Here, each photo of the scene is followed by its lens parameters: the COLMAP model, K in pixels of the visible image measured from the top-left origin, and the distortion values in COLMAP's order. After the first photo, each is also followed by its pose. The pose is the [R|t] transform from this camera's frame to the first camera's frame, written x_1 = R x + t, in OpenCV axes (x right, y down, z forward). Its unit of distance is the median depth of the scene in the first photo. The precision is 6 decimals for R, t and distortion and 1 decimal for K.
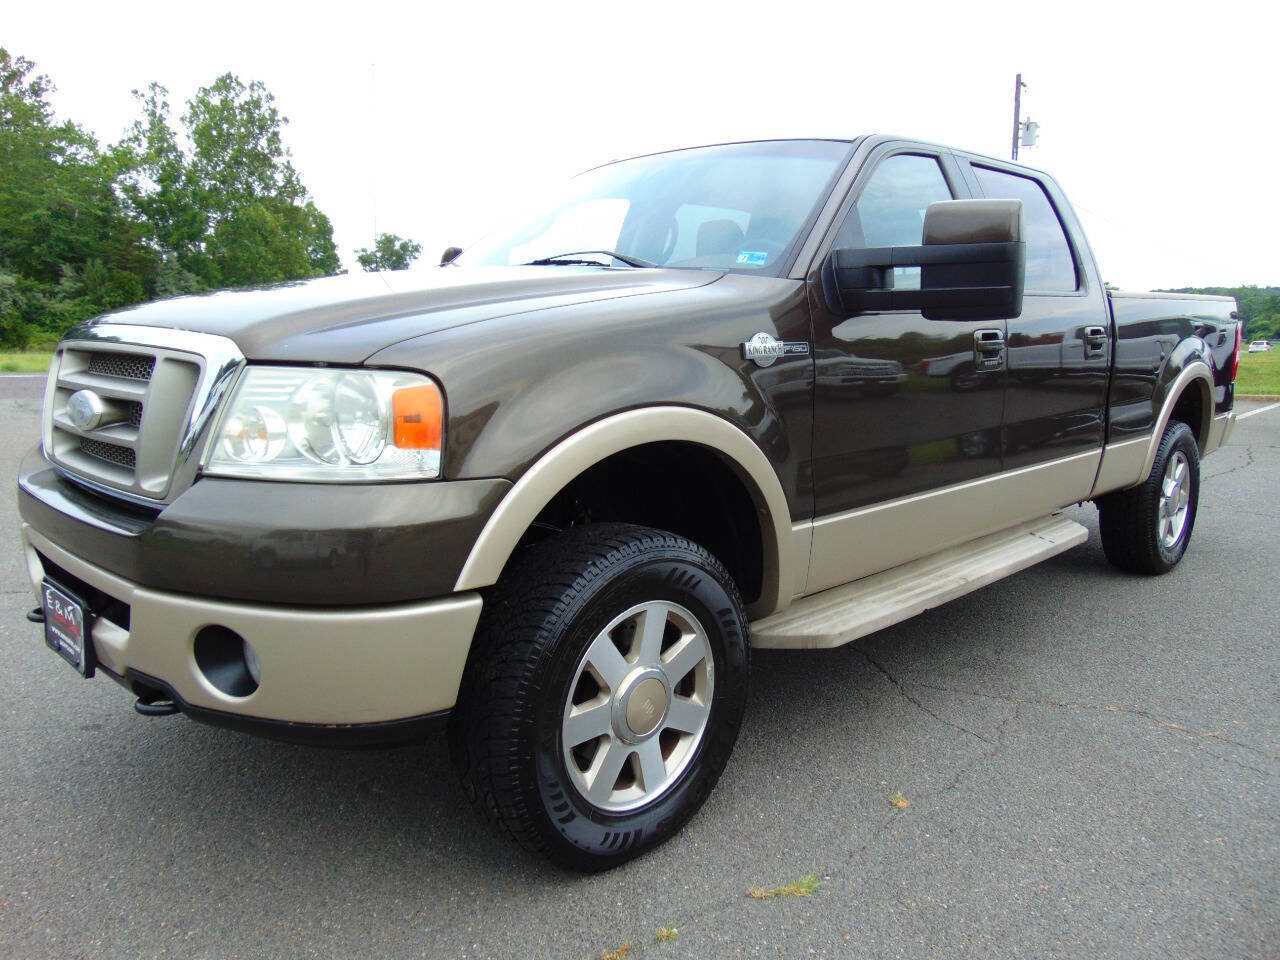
lens RADIAL K [[946.9, 0, 652.3], [0, 946.9, 484.6], [0, 0, 1]] dist [0.011156, 0.006699]
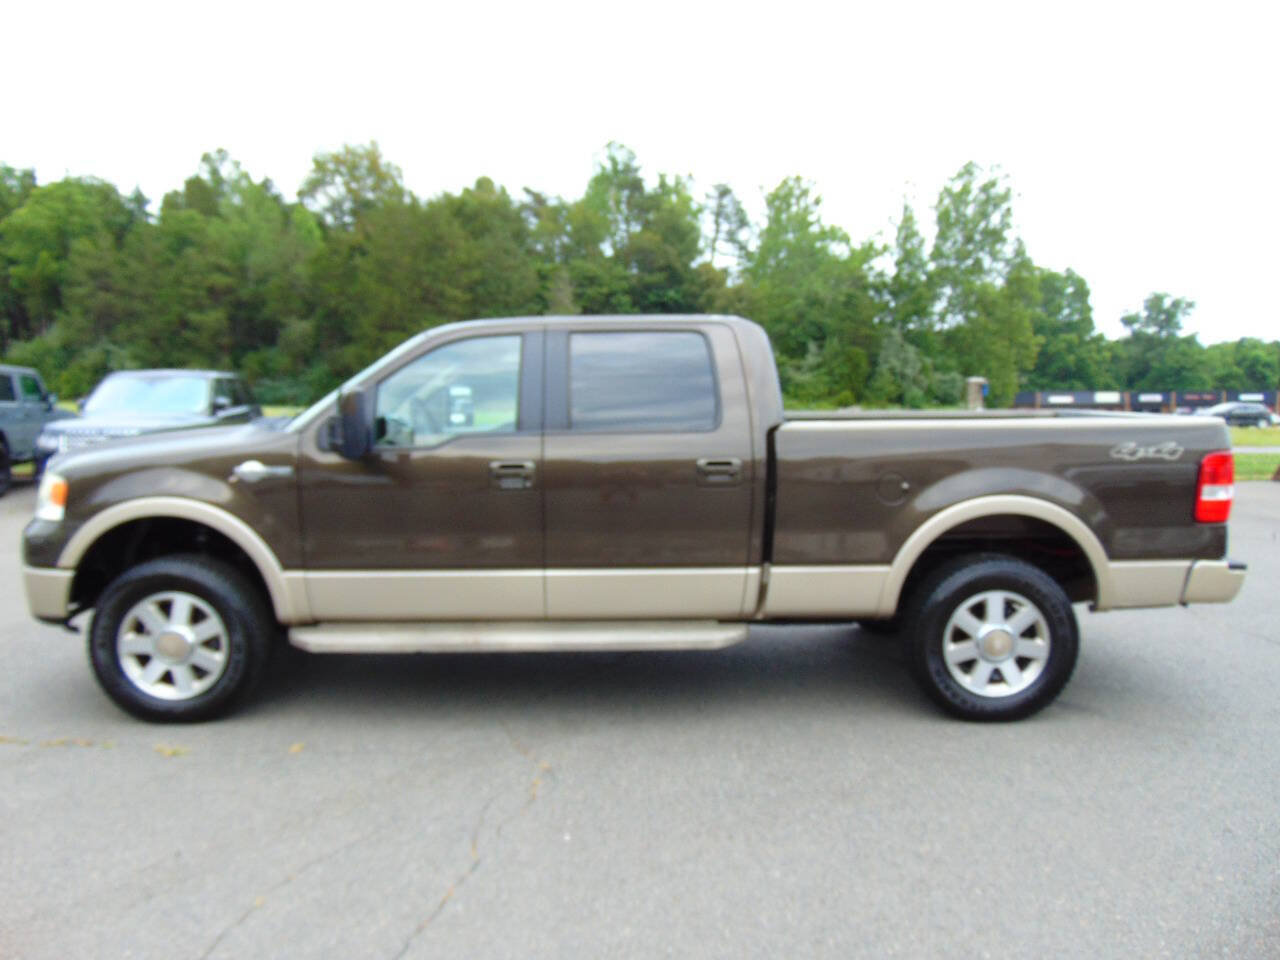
lens RADIAL K [[959.2, 0, 640.0], [0, 959.2, 480.0], [0, 0, 1]] dist [-0.013483, 0.007008]
pose [[0.708168, 0.064974, -0.703048, 1.561713], [-0.113798, 0.993242, -0.022834, -0.136331], [0.696813, 0.096175, 0.710776, 0.161581]]
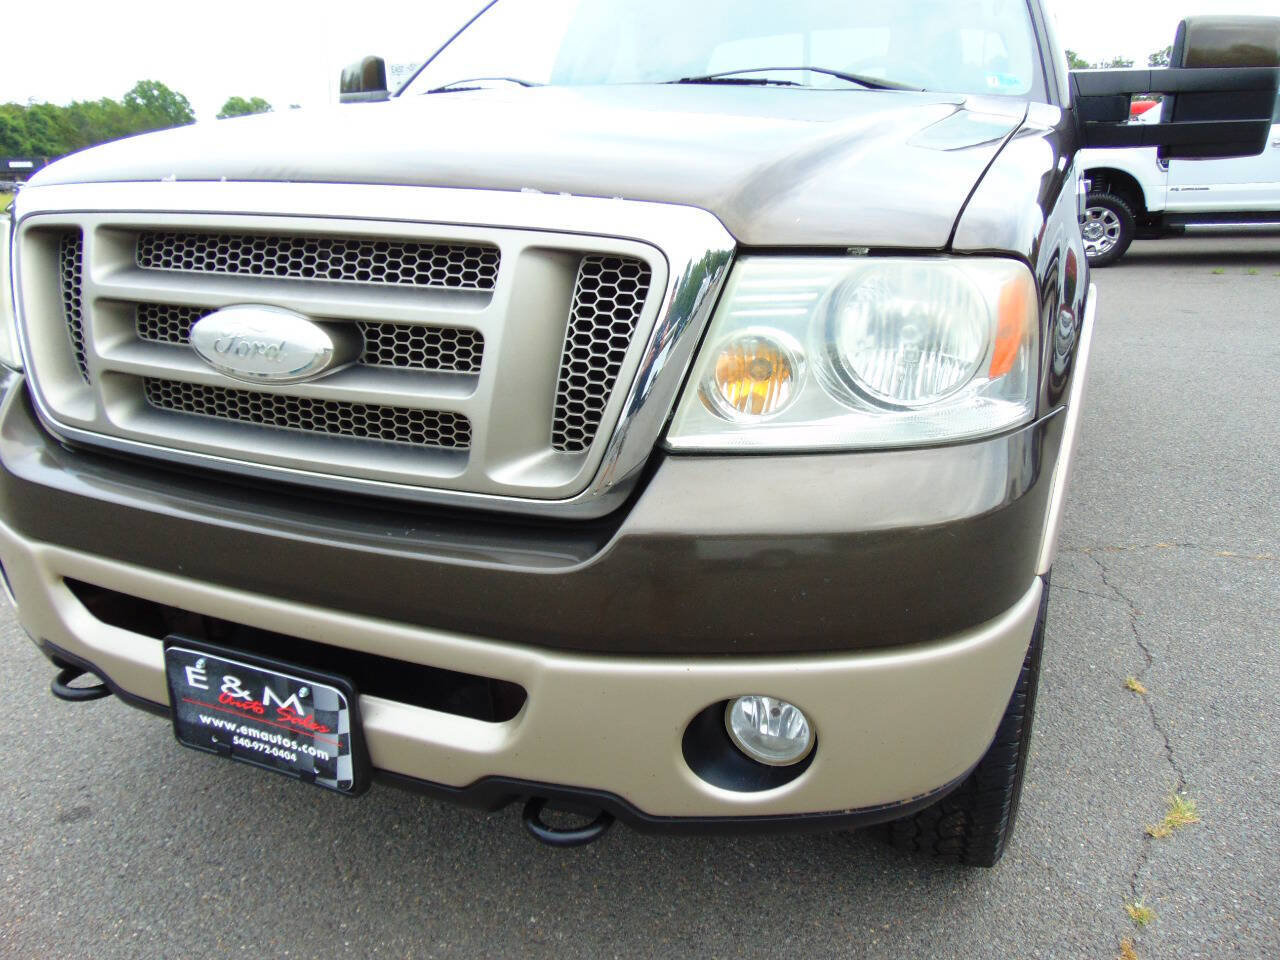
lens RADIAL K [[959.2, 0, 640.0], [0, 959.2, 480.0], [0, 0, 1]] dist [-0.013483, 0.007008]
pose [[0.929564, -0.126708, 0.346203, -0.430206], [0.070273, 0.982762, 0.171000, -0.059186], [-0.361902, -0.134627, 0.922444, 0.284808]]
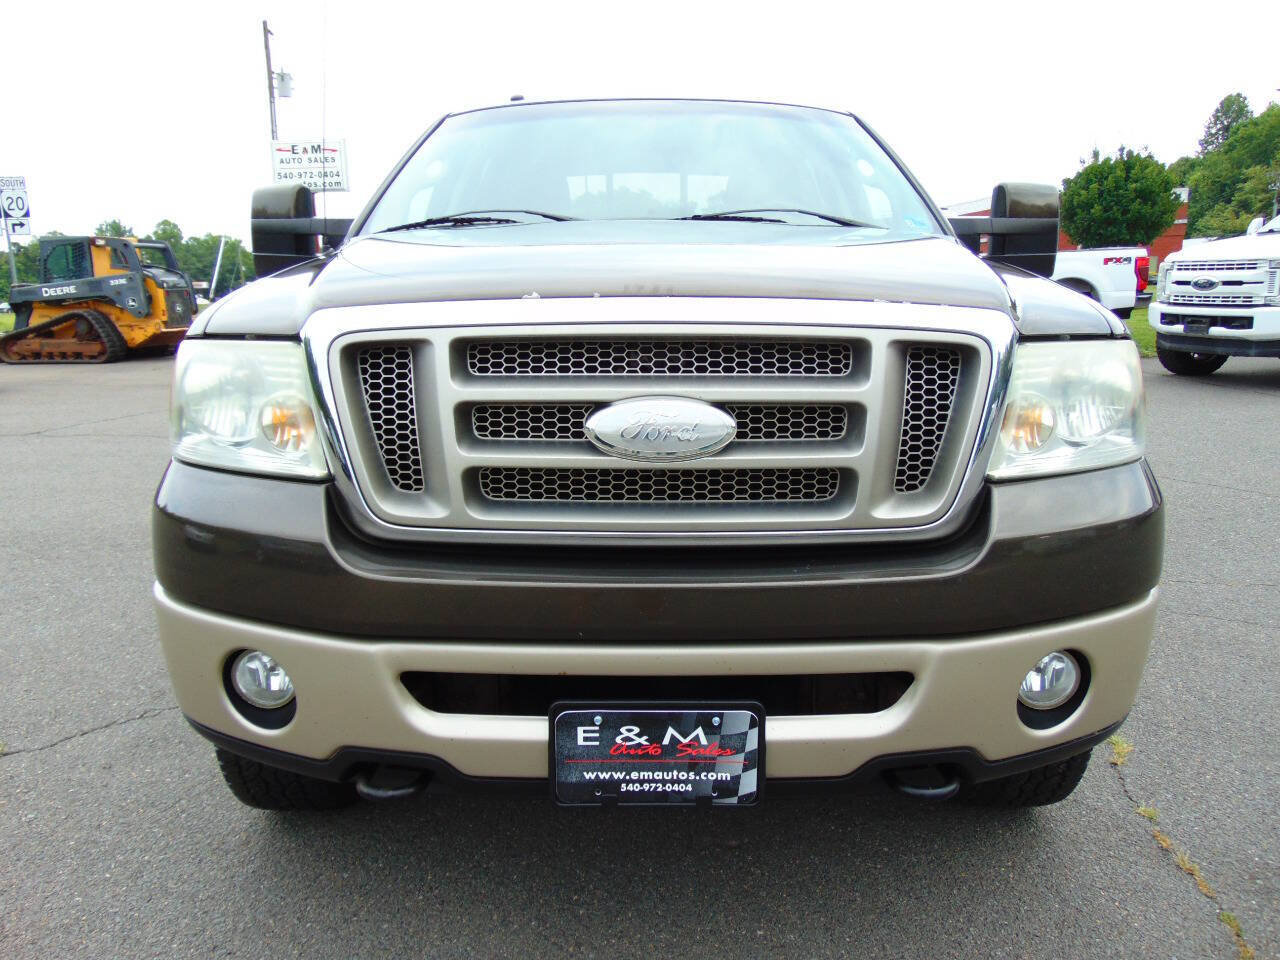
lens RADIAL K [[959.2, 0, 640.0], [0, 959.2, 480.0], [0, 0, 1]] dist [-0.013483, 0.007008]
pose [[0.718752, -0.156436, 0.677438, -0.773022], [0.129412, 0.987433, 0.090717, -0.077742], [-0.683116, 0.022465, 0.729964, 0.378014]]
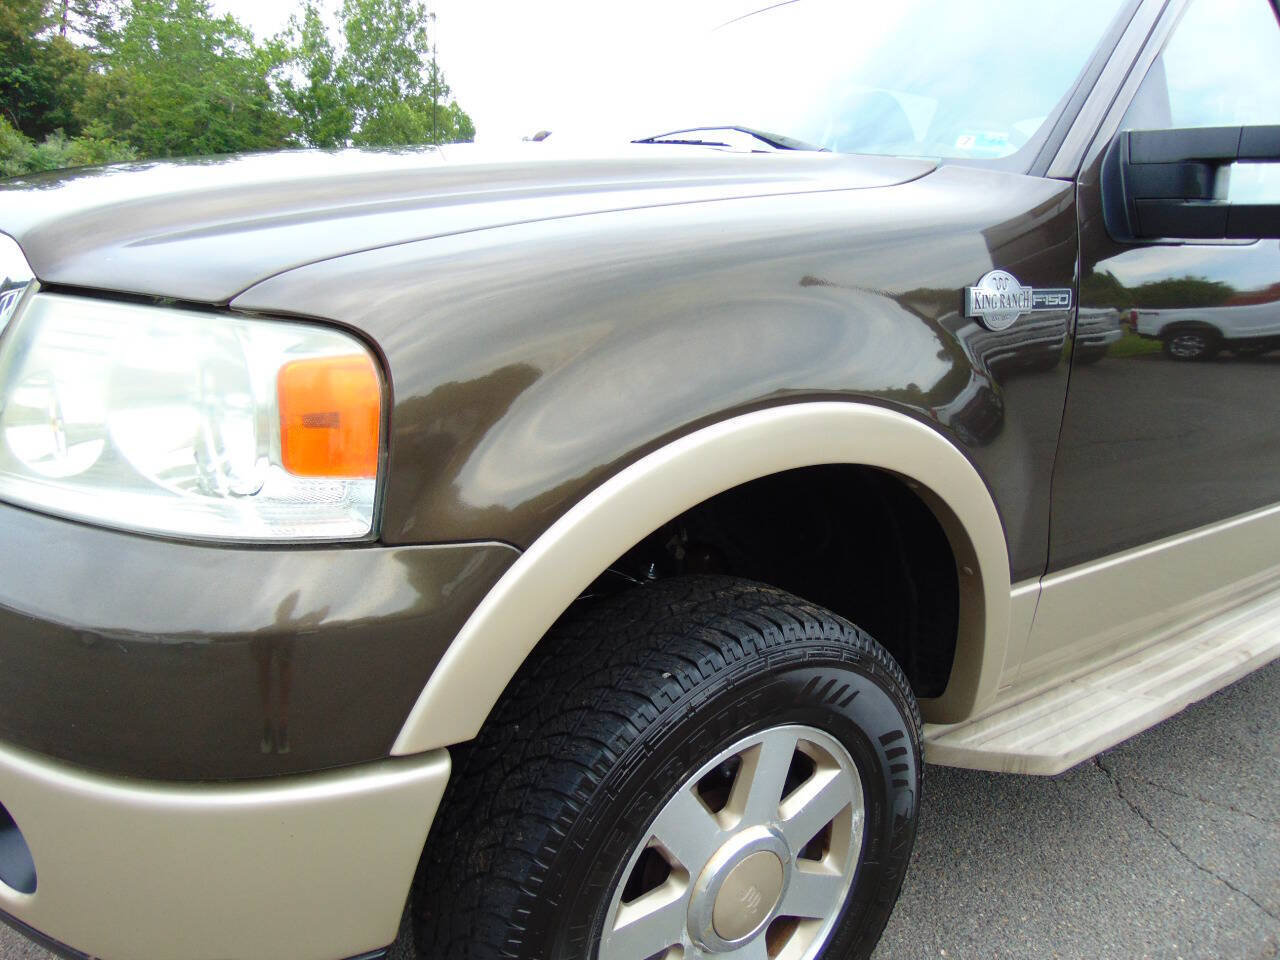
lens RADIAL K [[949.6, 0, 649.1], [0, 949.6, 477.3], [0, 0, 1]] dist [0.001825, 0.022894]
pose [[0.988971, 0.074981, -0.127725, -0.008594], [-0.064587, 0.994399, 0.083662, -0.055207], [0.133283, -0.074489, 0.988275, 0.311850]]
